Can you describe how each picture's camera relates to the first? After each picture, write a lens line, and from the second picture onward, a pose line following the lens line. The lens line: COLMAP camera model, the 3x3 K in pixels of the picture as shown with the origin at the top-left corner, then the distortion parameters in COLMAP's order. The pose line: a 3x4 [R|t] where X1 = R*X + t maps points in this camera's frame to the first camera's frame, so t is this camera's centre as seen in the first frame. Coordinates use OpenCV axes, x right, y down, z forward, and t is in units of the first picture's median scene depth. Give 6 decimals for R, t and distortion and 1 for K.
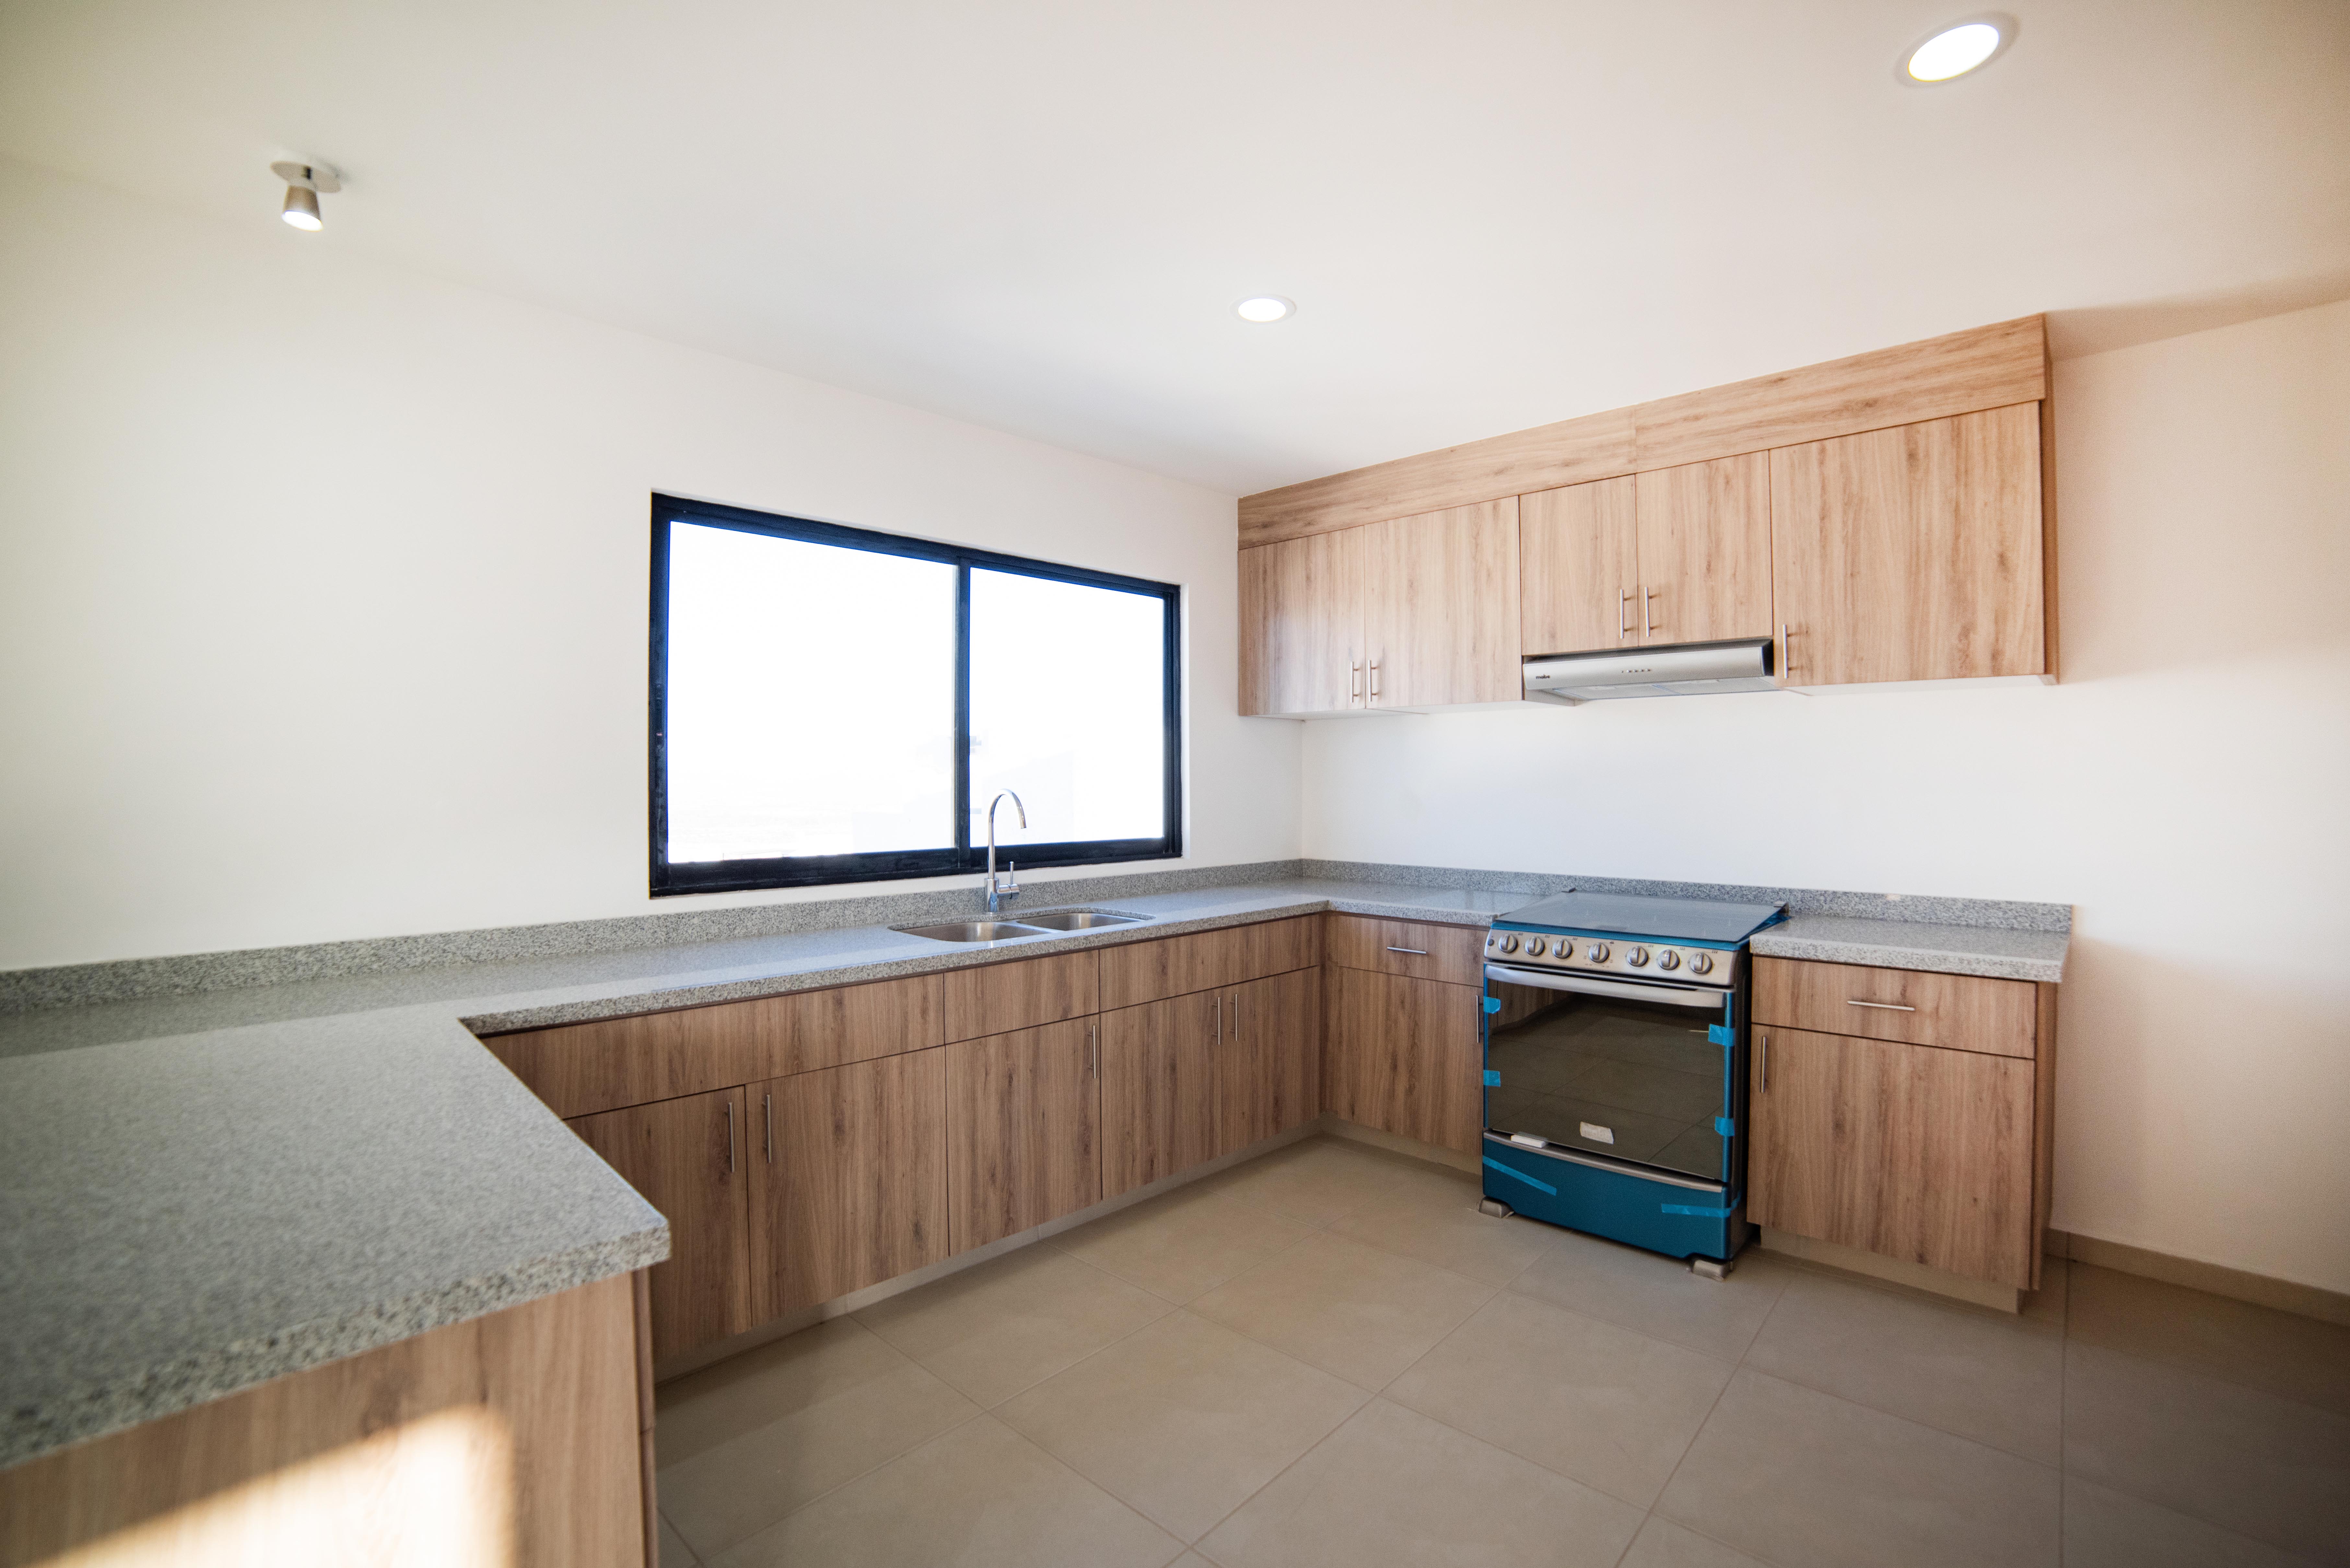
lens RADIAL K [[986.6, 0, 1201.7], [0, 986.6, 788.5], [0, 0, 1]] dist [-0.107835, 0.039686]
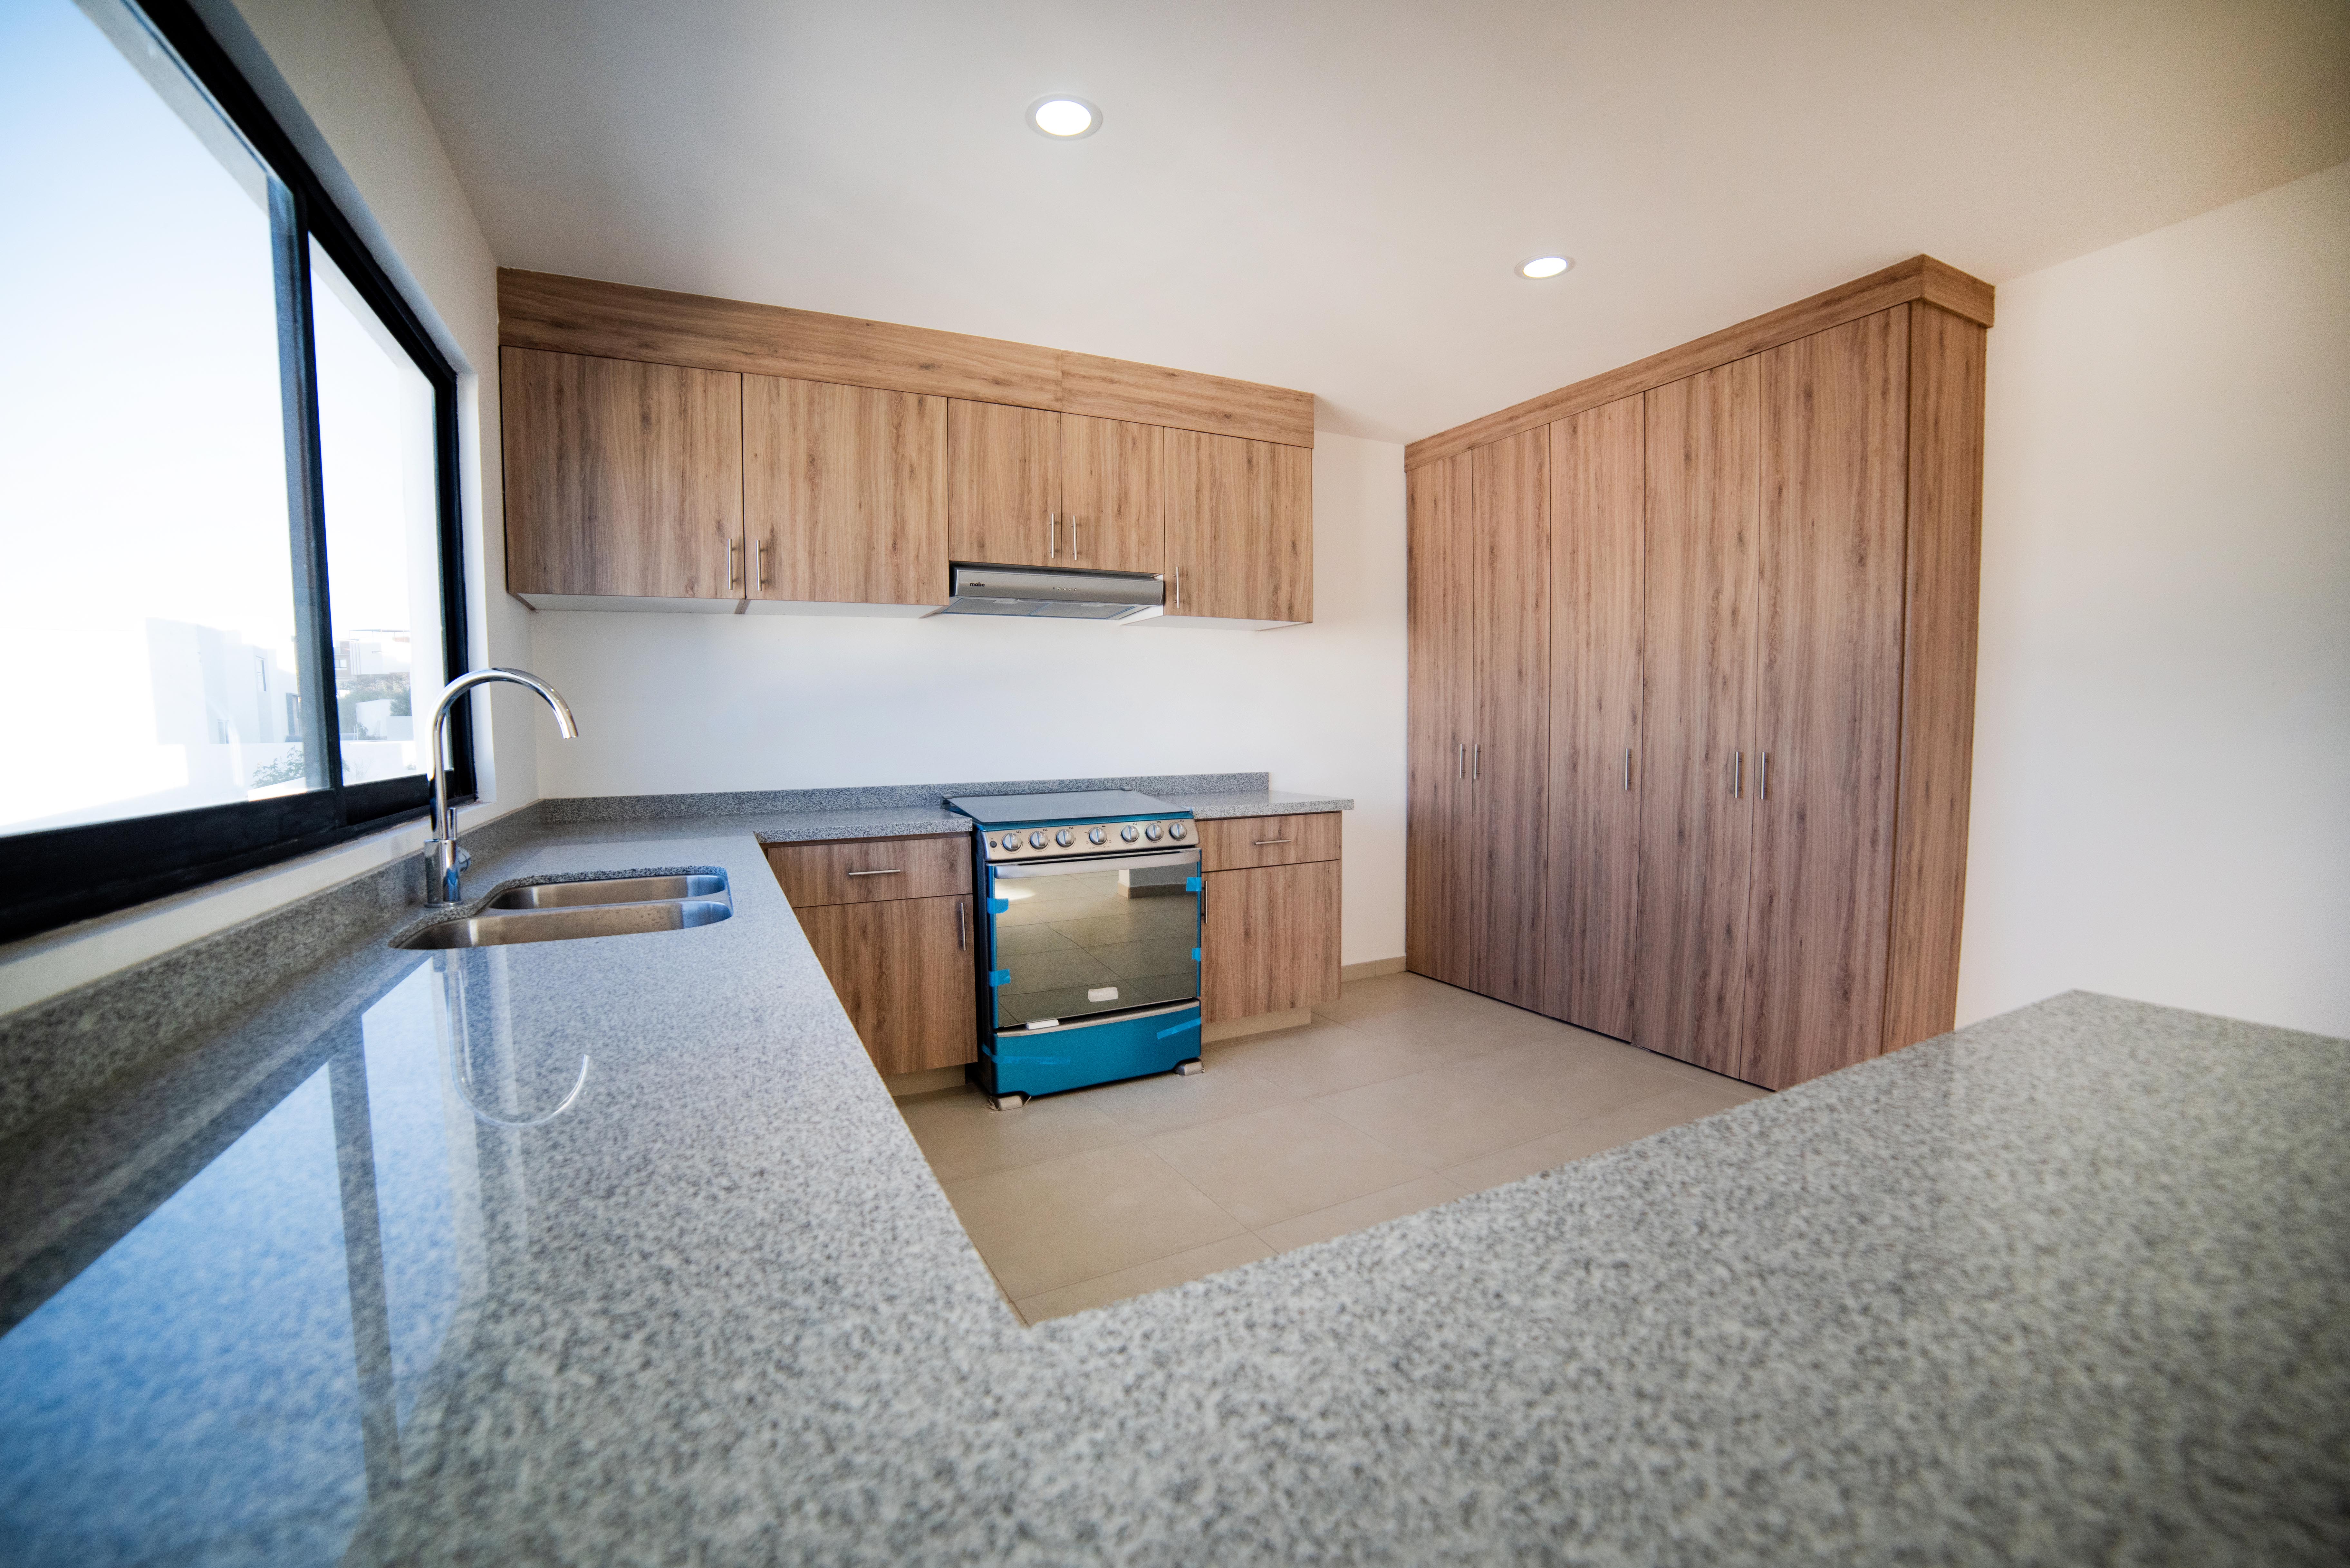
lens RADIAL K [[986.6, 0, 1201.7], [0, 986.6, 788.5], [0, 0, 1]] dist [-0.107835, 0.039686]
pose [[0.344339, -0.065276, 0.936573, -0.562225], [0.015275, 0.997838, 0.063930, 0.037805], [-0.938721, -0.007708, 0.344592, 0.441477]]
